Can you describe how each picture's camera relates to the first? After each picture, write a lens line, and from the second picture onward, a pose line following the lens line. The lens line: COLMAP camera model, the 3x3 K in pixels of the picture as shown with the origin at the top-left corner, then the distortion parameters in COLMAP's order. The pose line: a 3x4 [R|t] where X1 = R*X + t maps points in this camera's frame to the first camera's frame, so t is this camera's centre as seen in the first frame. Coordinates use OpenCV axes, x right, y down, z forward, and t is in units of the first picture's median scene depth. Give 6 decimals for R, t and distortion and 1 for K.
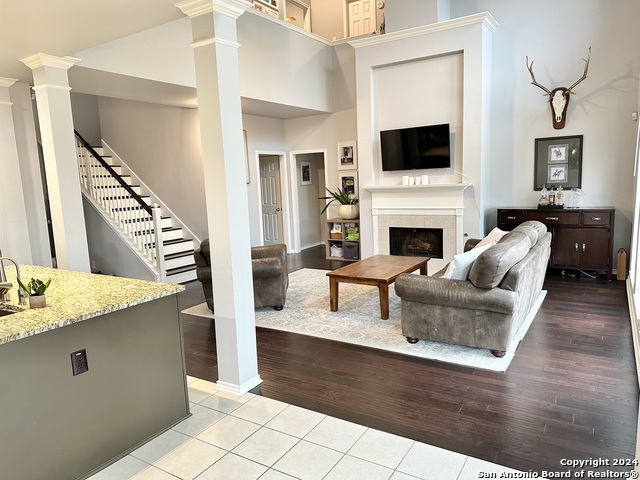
lens RADIAL K [[454.8, 0, 320.0], [0, 454.8, 240.4], [0, 0, 1]] dist [0.001097, 0.003402]
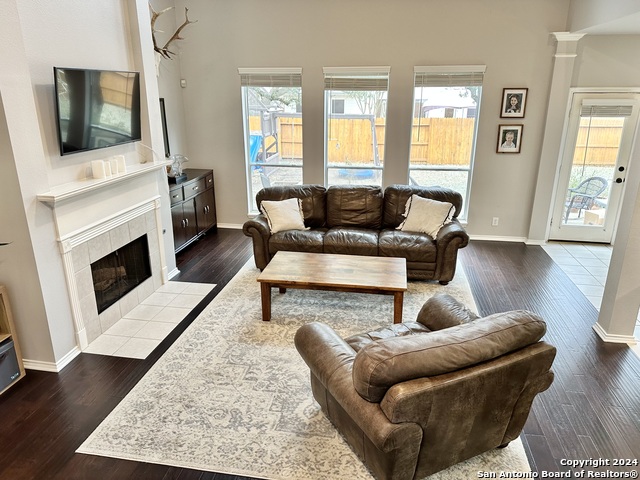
lens RADIAL K [[454.8, 0, 321.0], [0, 454.8, 237.9], [0, 0, 1]] dist [0.001097, 0.003402]
pose [[-0.386970, -0.242709, 0.889577, -0.400680], [0.145900, 0.936468, 0.318970, -0.183504], [-0.910477, 0.253221, -0.326973, 0.922764]]
